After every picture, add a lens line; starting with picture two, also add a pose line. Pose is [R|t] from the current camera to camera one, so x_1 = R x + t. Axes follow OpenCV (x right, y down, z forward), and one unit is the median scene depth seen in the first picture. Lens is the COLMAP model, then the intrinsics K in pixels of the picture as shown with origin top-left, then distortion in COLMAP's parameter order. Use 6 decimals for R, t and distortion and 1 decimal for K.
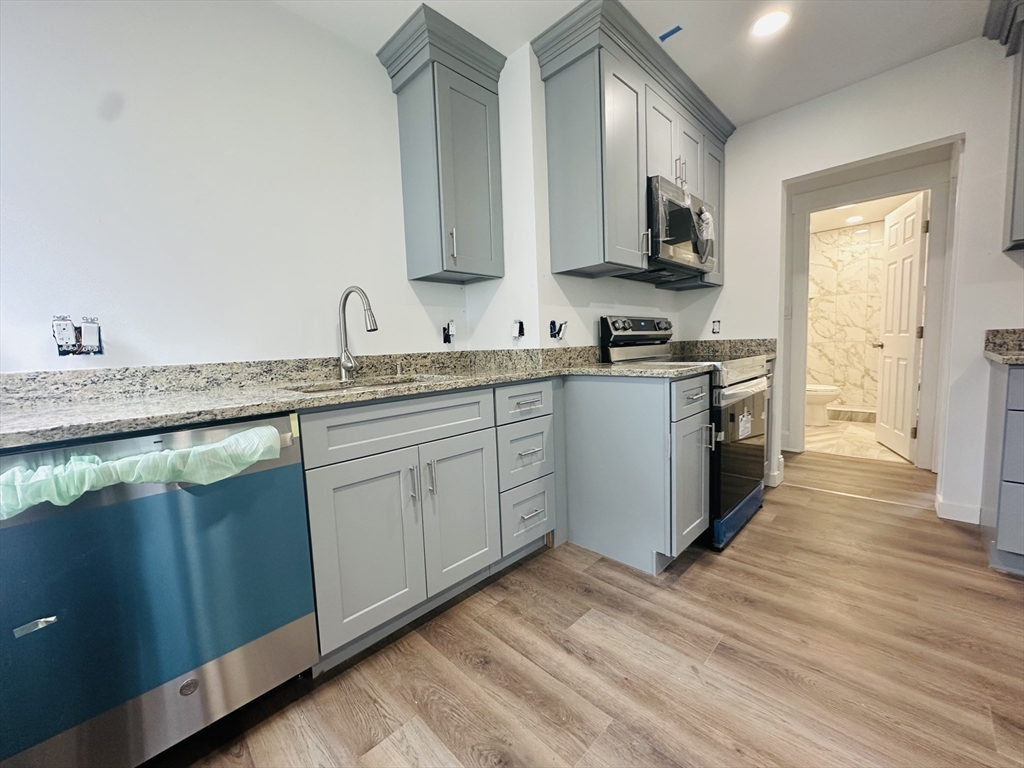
lens RADIAL K [[404.9, 0, 510.2], [0, 404.9, 384.2], [0, 0, 1]] dist [-0.005601, 0.001255]
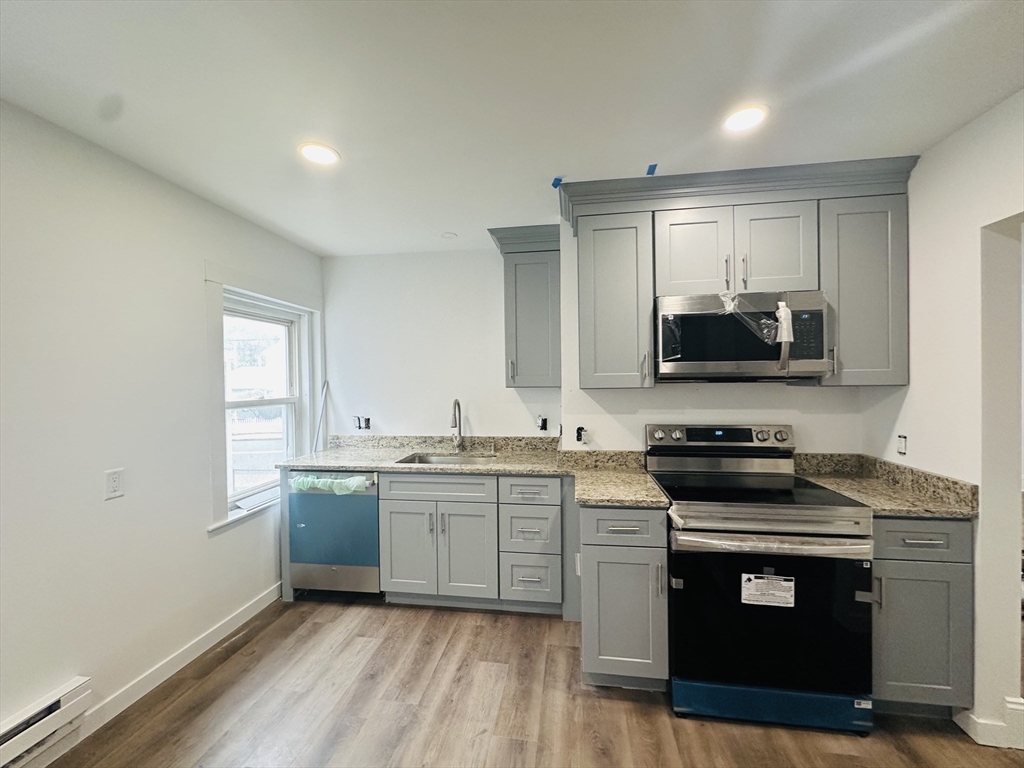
lens RADIAL K [[404.9, 0, 513.0], [0, 404.9, 384.8], [0, 0, 1]] dist [-0.005601, 0.001255]
pose [[0.599225, 0.043316, -0.799408, 1.196656], [-0.090317, 0.995818, -0.013742, -0.317455], [0.795470, 0.080434, 0.600631, 0.160882]]
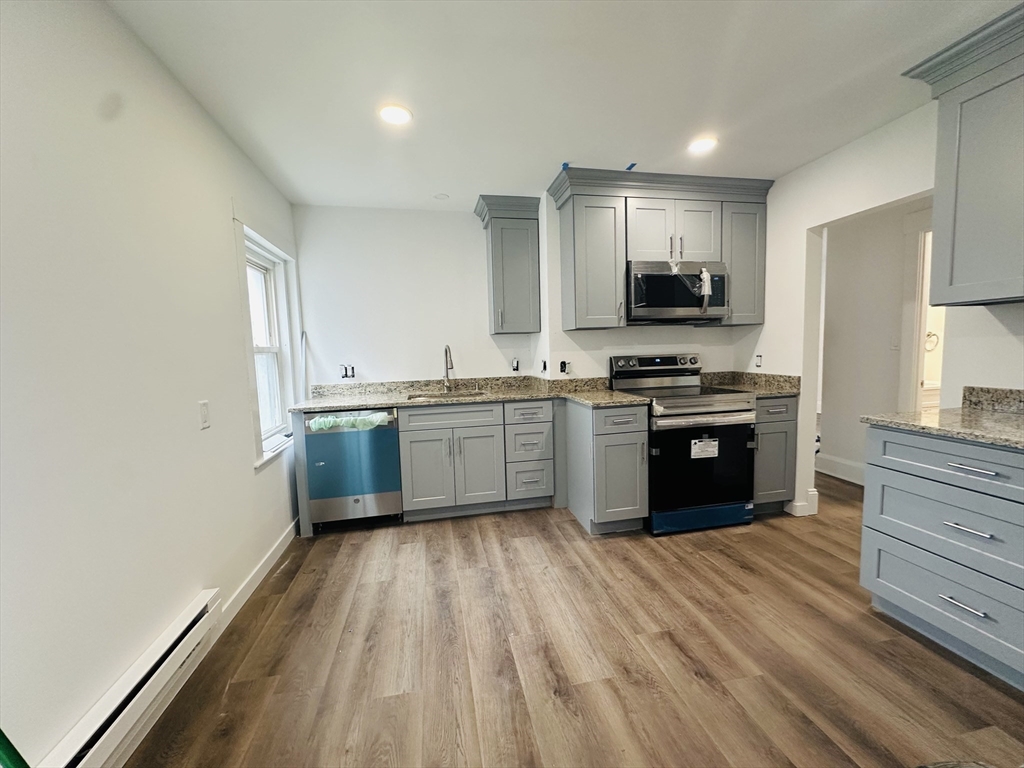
lens RADIAL K [[404.9, 0, 511.9], [0, 404.9, 385.1], [0, 0, 1]] dist [-0.005601, 0.001255]
pose [[0.835708, 0.064129, -0.545417, 1.012106], [-0.056784, 0.997926, 0.030327, -0.132787], [0.546231, 0.005626, 0.837616, -0.497687]]
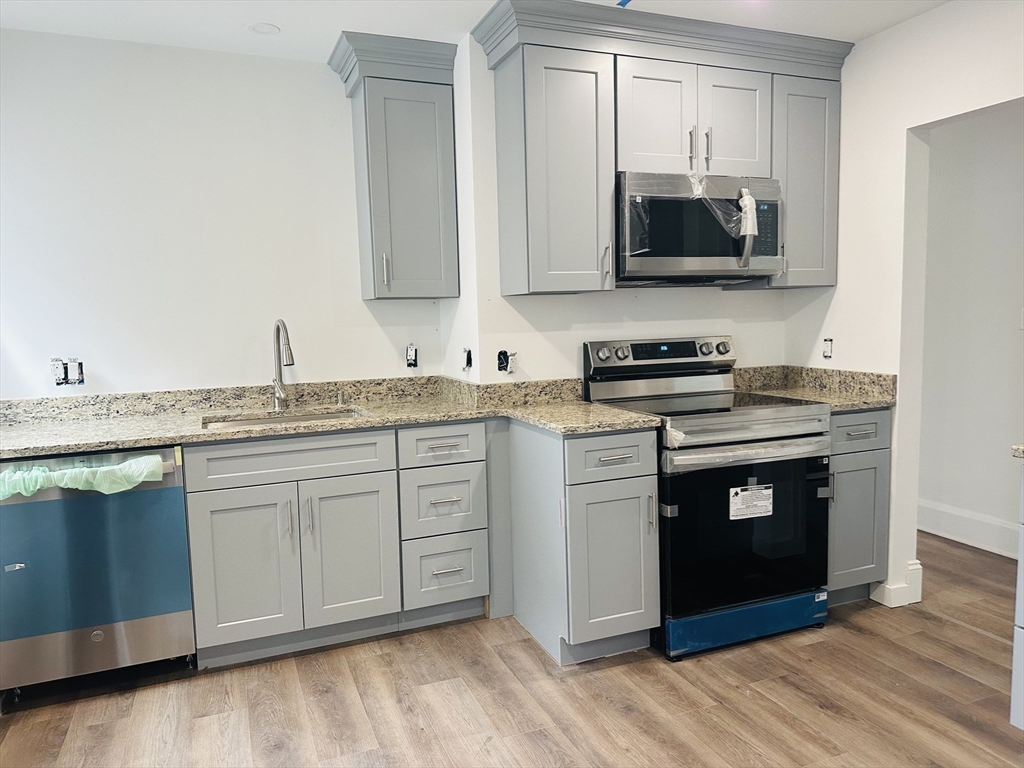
lens RADIAL K [[716.9, 0, 508.0], [0, 716.9, 389.6], [0, 0, 1]] dist [0.043838, -0.053311]
pose [[0.920812, 0.057921, -0.385681, 0.895929], [-0.049585, 0.998272, 0.031536, -0.159820], [0.386841, -0.009915, 0.922093, -0.472891]]
